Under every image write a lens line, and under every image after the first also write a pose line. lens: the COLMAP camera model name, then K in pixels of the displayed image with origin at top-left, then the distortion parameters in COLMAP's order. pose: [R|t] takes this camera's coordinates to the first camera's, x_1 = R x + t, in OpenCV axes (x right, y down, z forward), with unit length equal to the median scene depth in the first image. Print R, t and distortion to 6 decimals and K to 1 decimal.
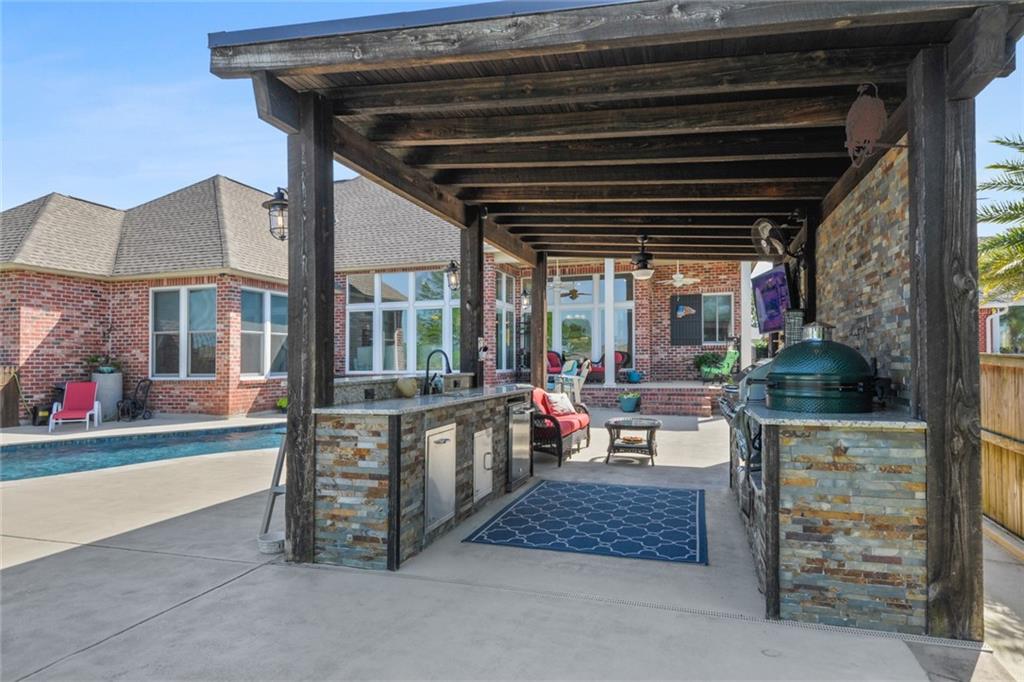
lens RADIAL K [[613.4, 0, 516.8], [0, 613.4, 345.5], [0, 0, 1]] dist [0.001976, 0.000134]
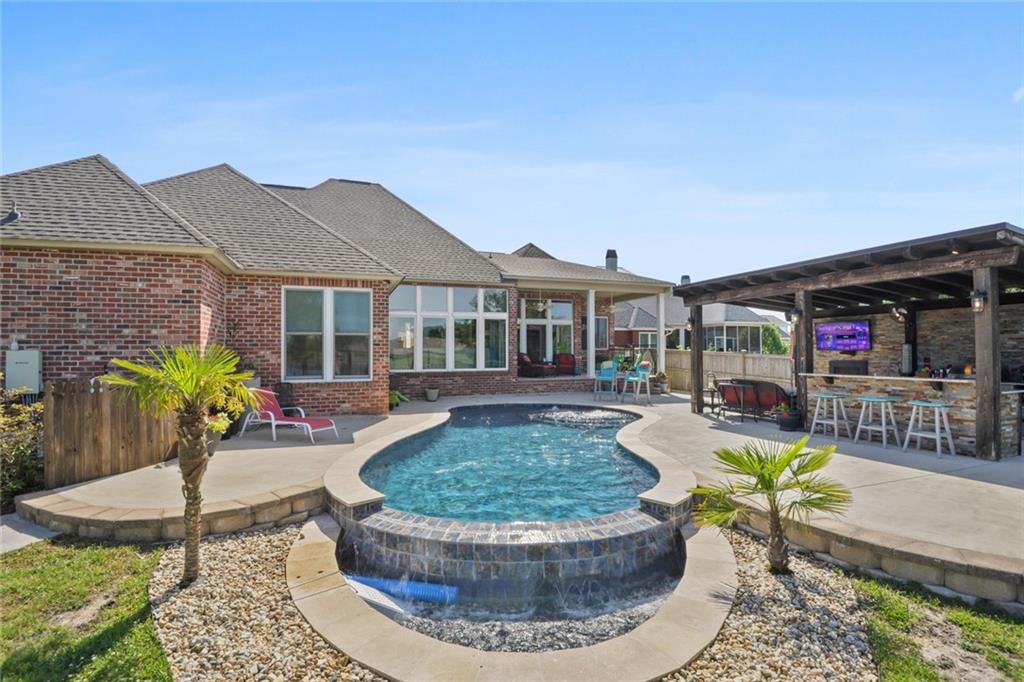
lens RADIAL K [[481.7, 0, 512.0], [0, 481.7, 341.0], [0, 0, 1]] dist [-0.029158, -0.000423]
pose [[0.792424, 0.022292, 0.609563, -0.805223], [-0.020292, 0.999742, -0.010182, -0.008602], [-0.609633, -0.004301, 0.792672, 0.211020]]
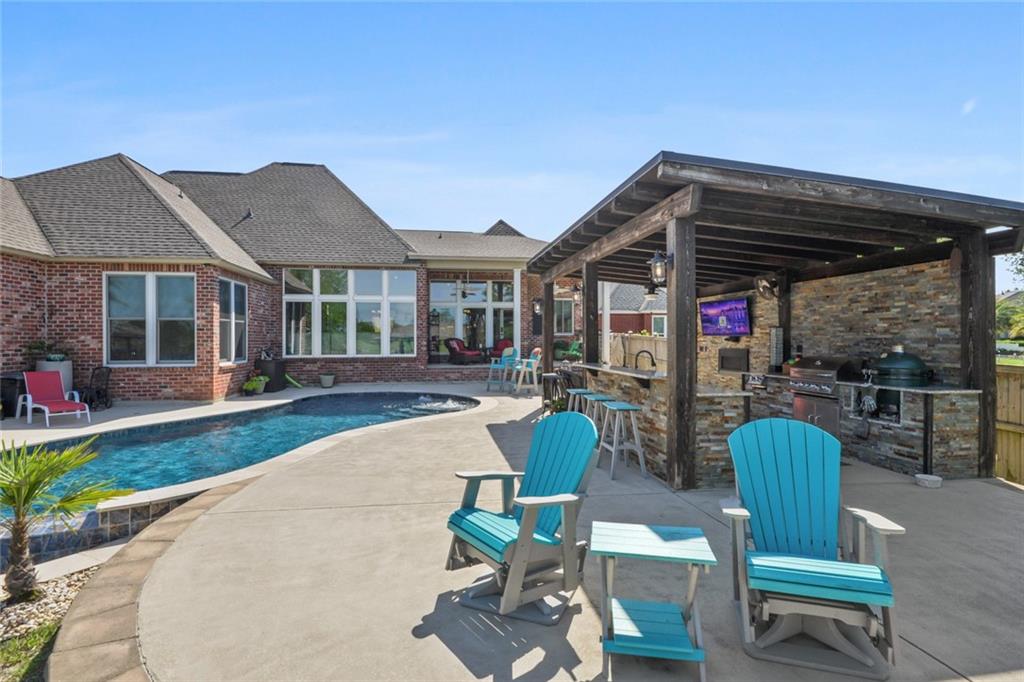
lens RADIAL K [[500.6, 0, 512.0], [0, 500.6, 341.0], [0, 0, 1]] dist [0.021503, -0.019815]
pose [[0.899978, 0.006414, 0.435889, -0.383658], [-0.018442, 0.999557, 0.023369, -0.016320], [-0.435546, -0.029071, 0.899697, 0.008620]]
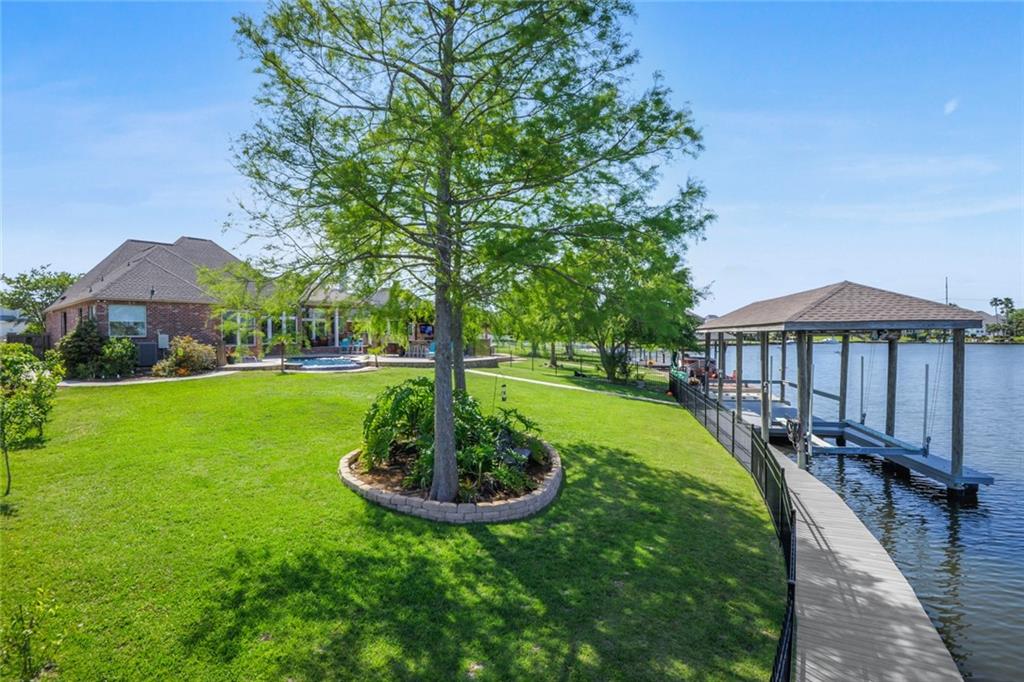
lens RADIAL K [[471.3, 0, 510.1], [0, 471.3, 344.7], [0, 0, 1]] dist [-0.000438, -0.000200]
pose [[0.362258, -0.008870, 0.932035, -2.084467], [-0.024301, 0.999525, 0.018958, -0.016580], [-0.931761, -0.029517, 0.361871, -0.864590]]
